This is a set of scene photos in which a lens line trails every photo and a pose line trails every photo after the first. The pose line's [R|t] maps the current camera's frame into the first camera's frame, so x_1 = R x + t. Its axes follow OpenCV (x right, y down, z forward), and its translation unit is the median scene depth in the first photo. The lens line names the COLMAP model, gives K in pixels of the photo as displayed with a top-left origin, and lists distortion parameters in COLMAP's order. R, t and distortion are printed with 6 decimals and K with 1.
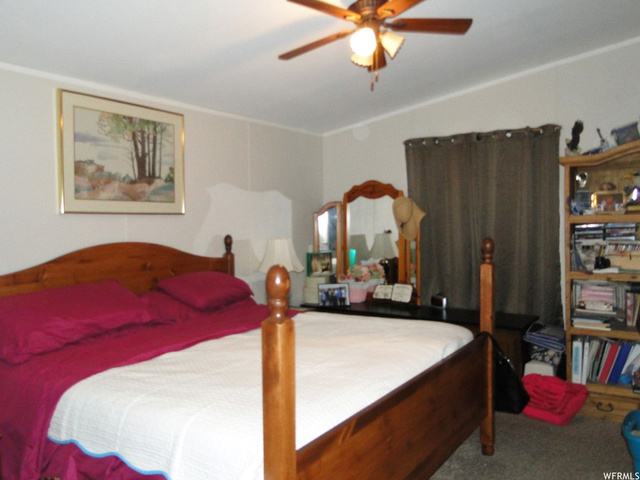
lens RADIAL K [[530.3, 0, 323.1], [0, 530.3, 237.3], [0, 0, 1]] dist [0.003222, -0.004170]
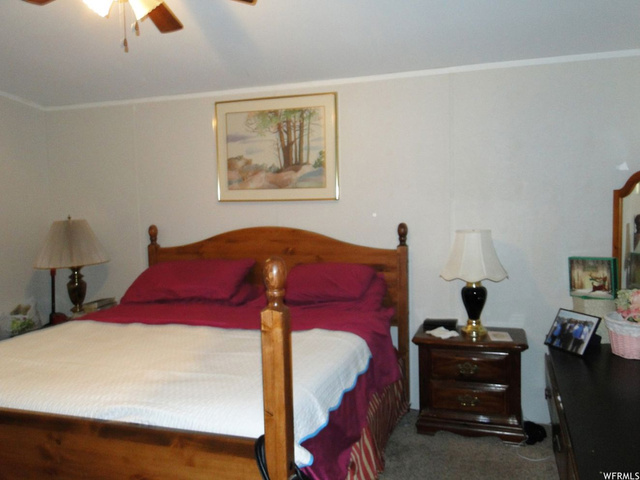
lens RADIAL K [[530.3, 0, 323.1], [0, 530.3, 237.3], [0, 0, 1]] dist [0.003222, -0.004170]
pose [[0.268974, 0.069946, -0.960604, 0.697158], [-0.013410, 0.997535, 0.068880, -0.045228], [0.963054, -0.005645, 0.269249, 0.792063]]
